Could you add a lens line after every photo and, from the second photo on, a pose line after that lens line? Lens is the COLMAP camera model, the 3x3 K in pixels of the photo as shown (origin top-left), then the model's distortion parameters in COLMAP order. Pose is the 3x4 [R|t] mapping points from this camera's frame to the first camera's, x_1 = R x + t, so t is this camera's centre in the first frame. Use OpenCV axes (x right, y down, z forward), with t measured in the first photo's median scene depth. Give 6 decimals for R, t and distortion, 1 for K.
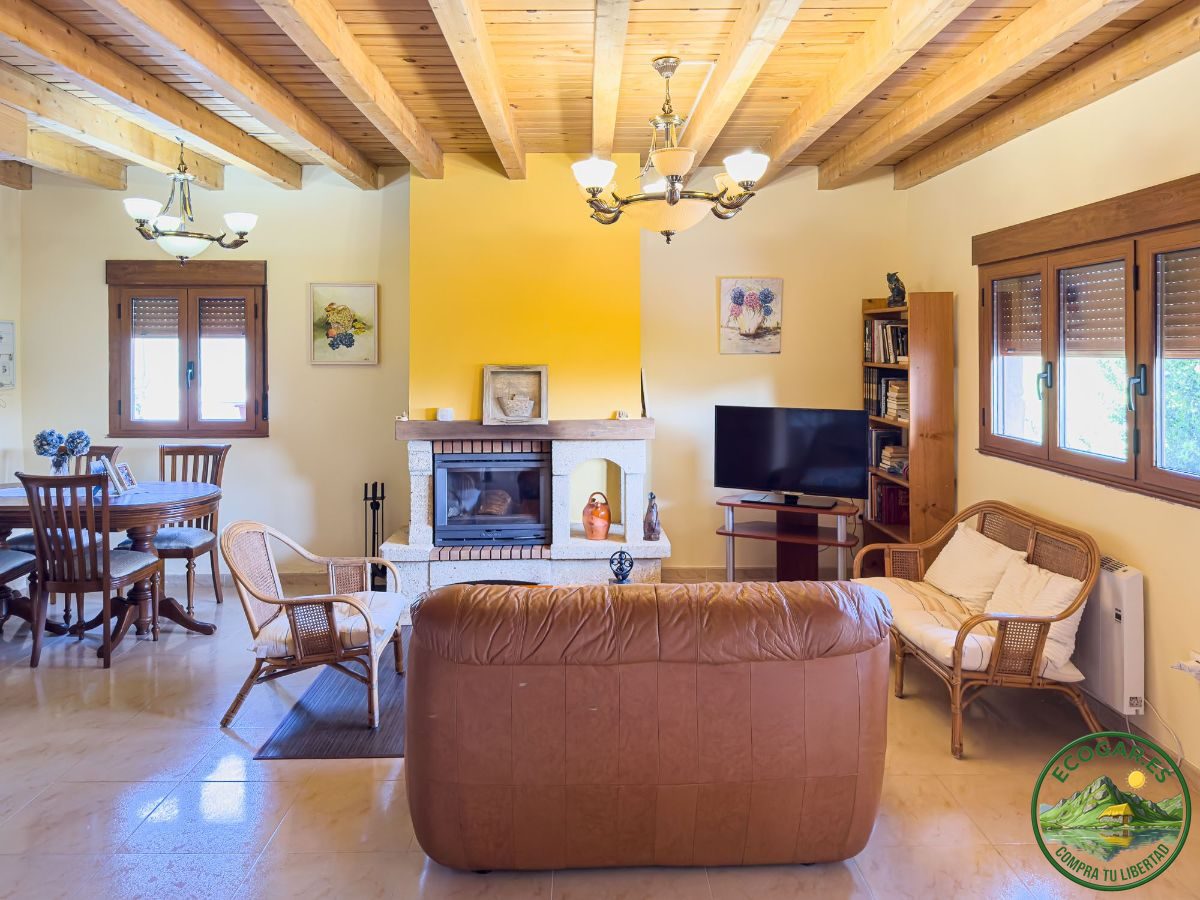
lens RADIAL K [[870.7, 0, 598.5], [0, 870.7, 433.7], [0, 0, 1]] dist [0.177820, -0.311654]
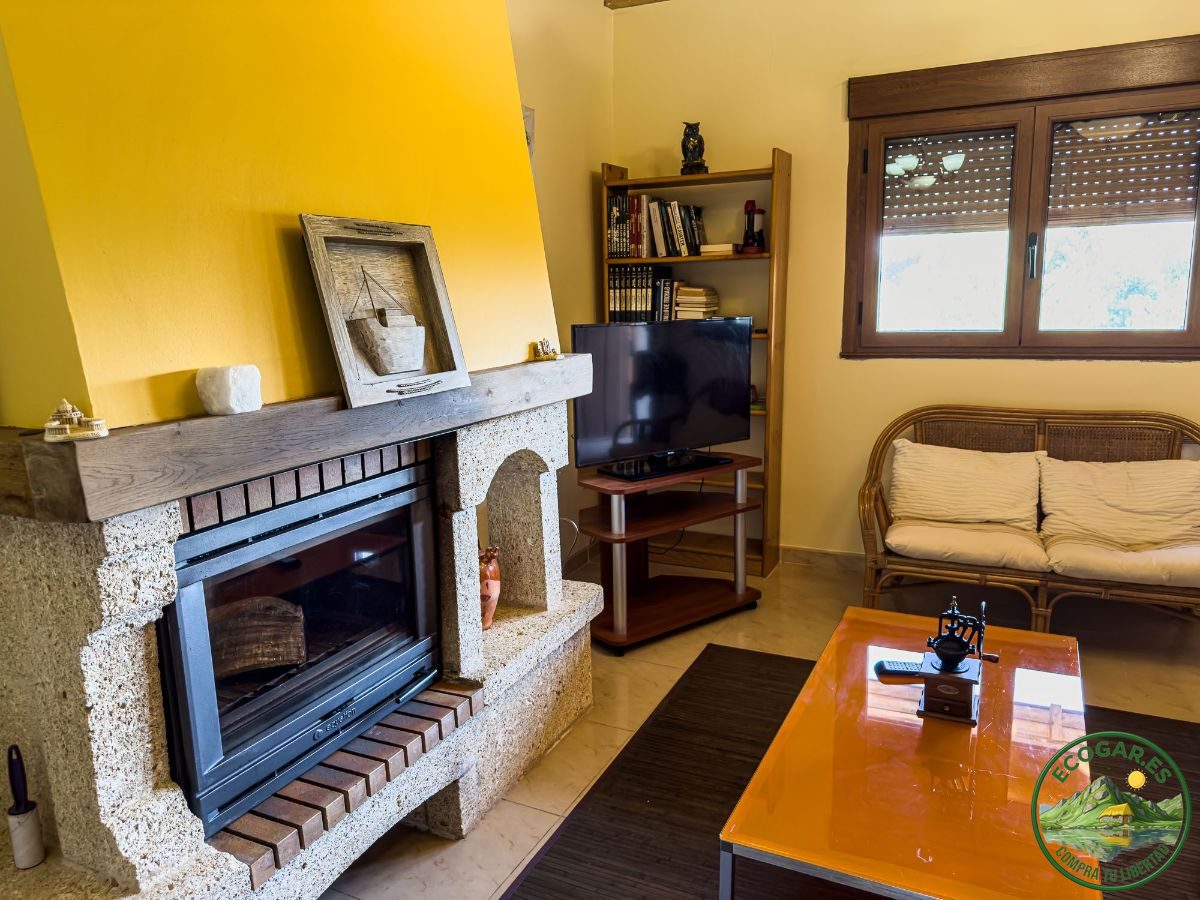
lens RADIAL K [[870.7, 0, 598.5], [0, 870.7, 433.7], [0, 0, 1]] dist [0.177820, -0.311654]
pose [[0.462486, -0.154869, 0.872996, -0.369308], [0.112414, 0.986923, 0.115526, -0.027389], [-0.879471, 0.044708, 0.473847, 0.758991]]
